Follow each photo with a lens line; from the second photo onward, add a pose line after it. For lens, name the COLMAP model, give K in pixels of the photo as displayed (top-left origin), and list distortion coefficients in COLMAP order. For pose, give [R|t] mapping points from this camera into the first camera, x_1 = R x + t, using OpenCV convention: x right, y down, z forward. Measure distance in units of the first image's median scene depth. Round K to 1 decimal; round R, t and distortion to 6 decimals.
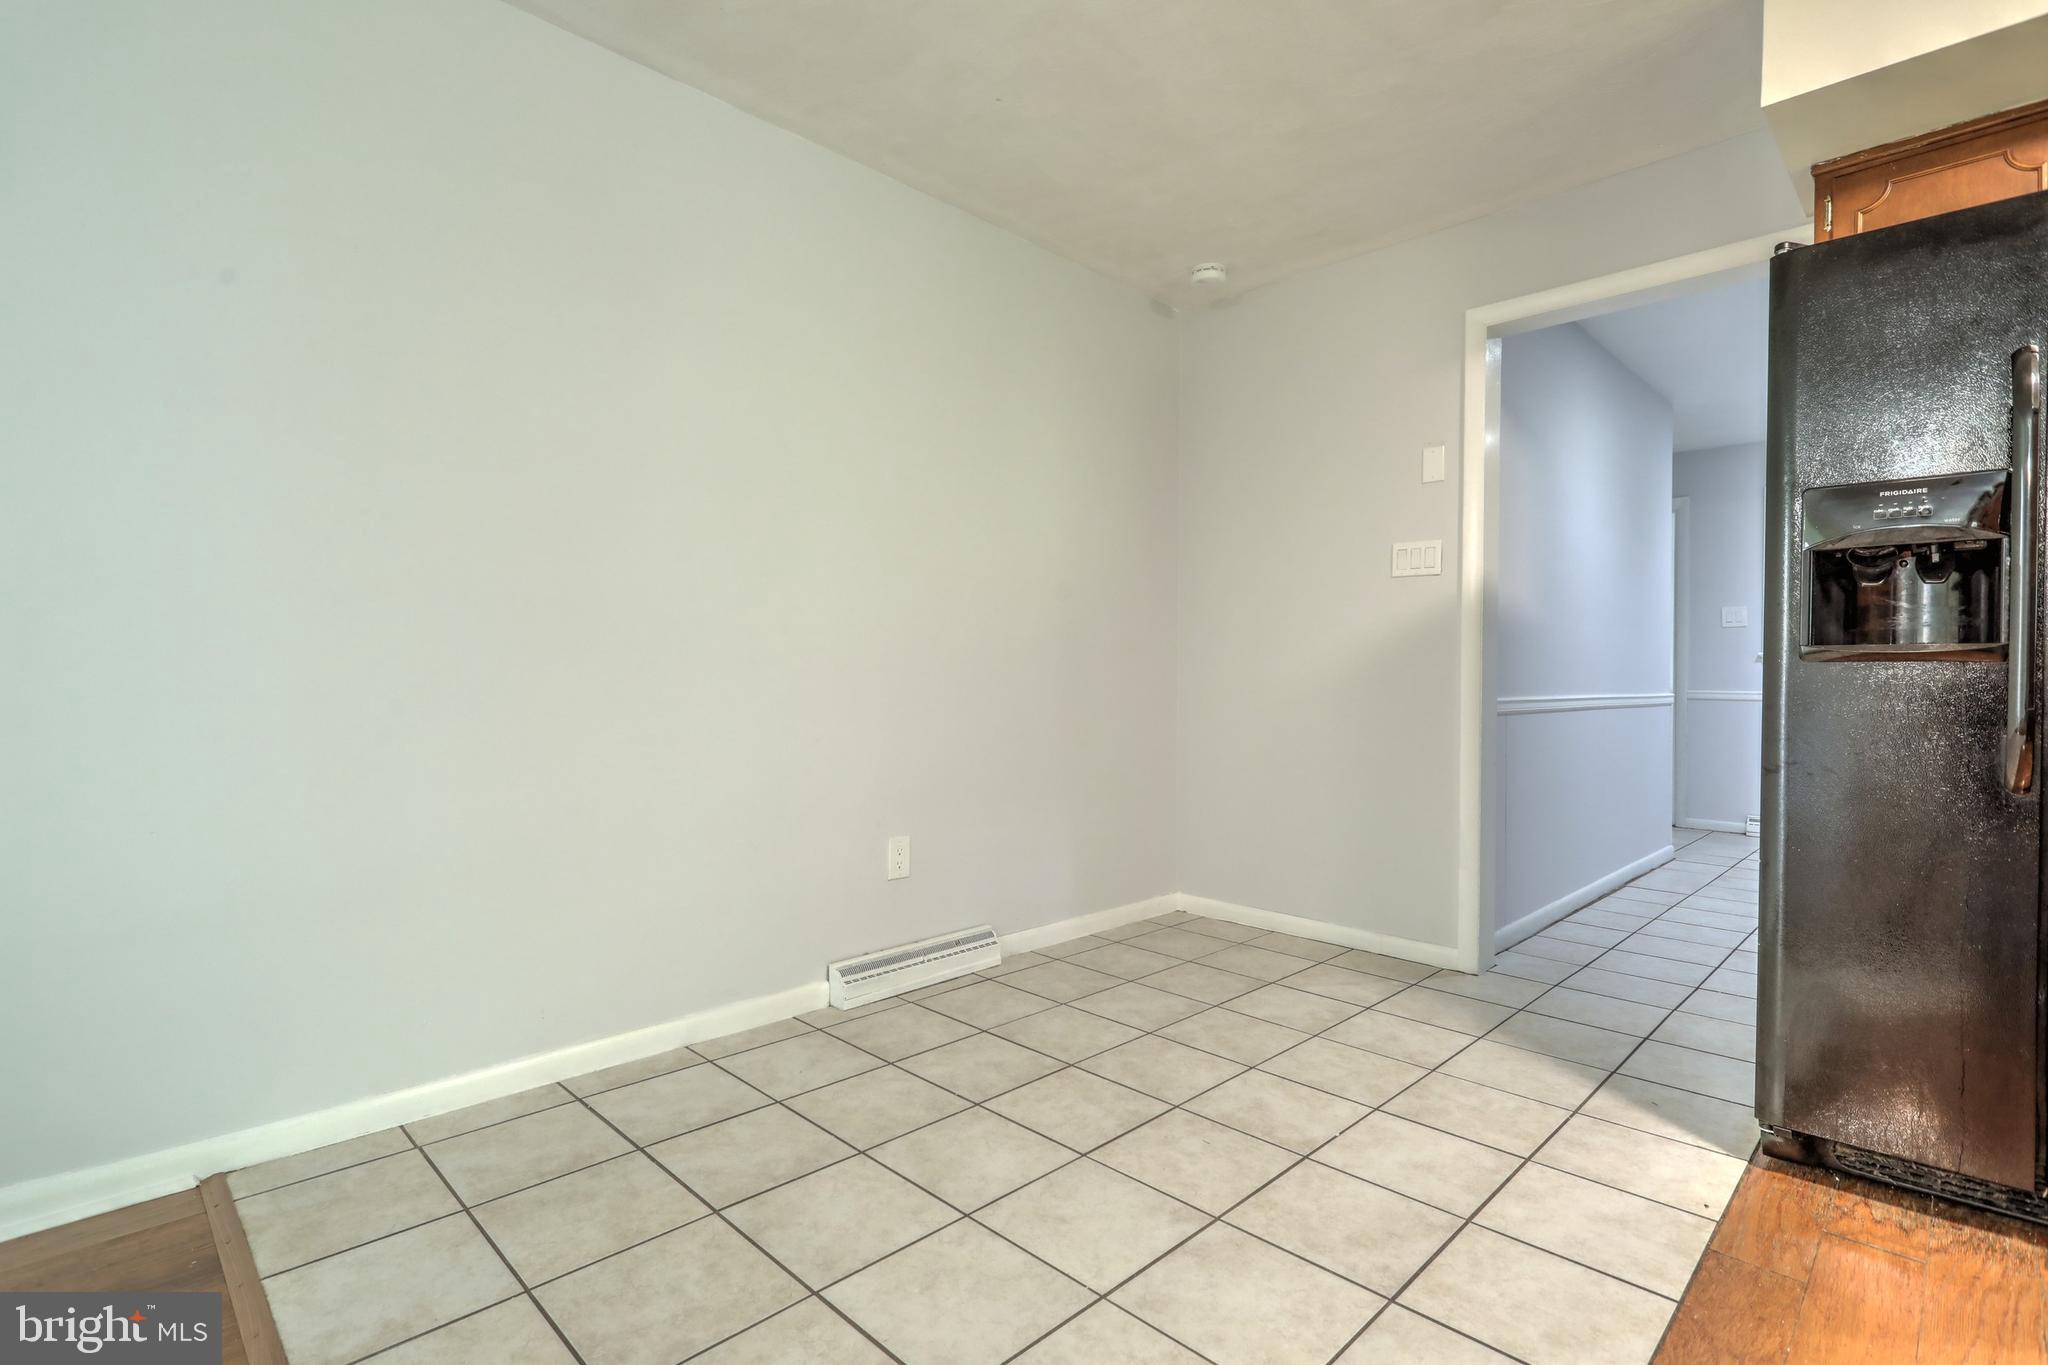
lens RADIAL K [[963.2, 0, 1014.8], [0, 963.2, 684.8], [0, 0, 1]] dist [-0.009725, 0.007485]
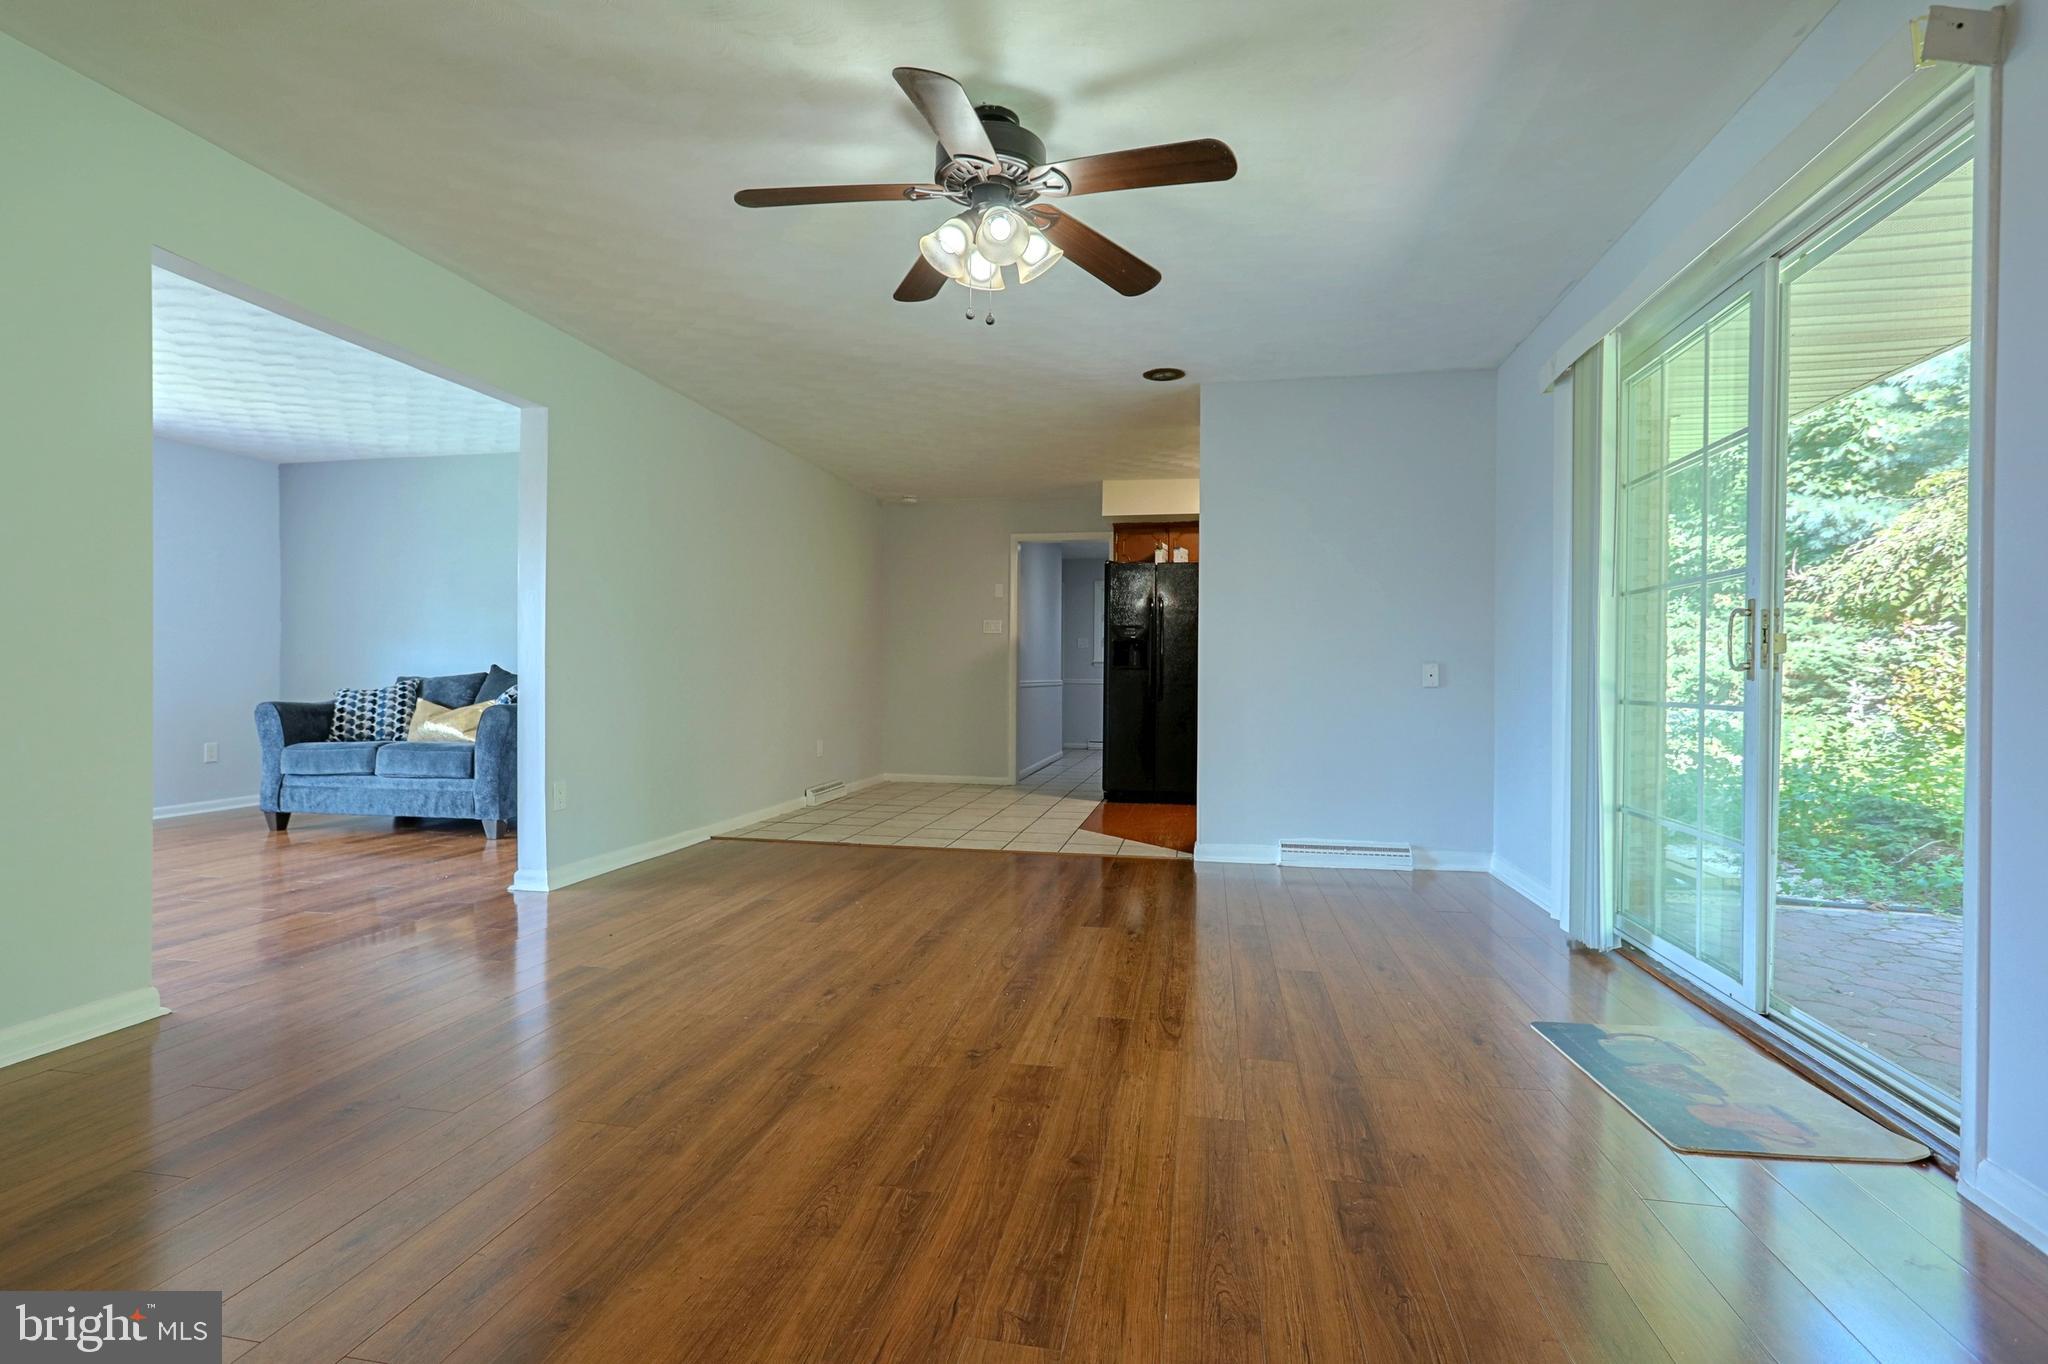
lens RADIAL K [[963.2, 0, 1014.8], [0, 963.2, 684.3], [0, 0, 1]] dist [-0.009725, 0.007485]
pose [[0.827750, -0.004000, 0.561082, -0.998289], [0.004902, 0.999988, -0.000103, 0.020307], [-0.561075, 0.002836, 0.827760, -1.182370]]
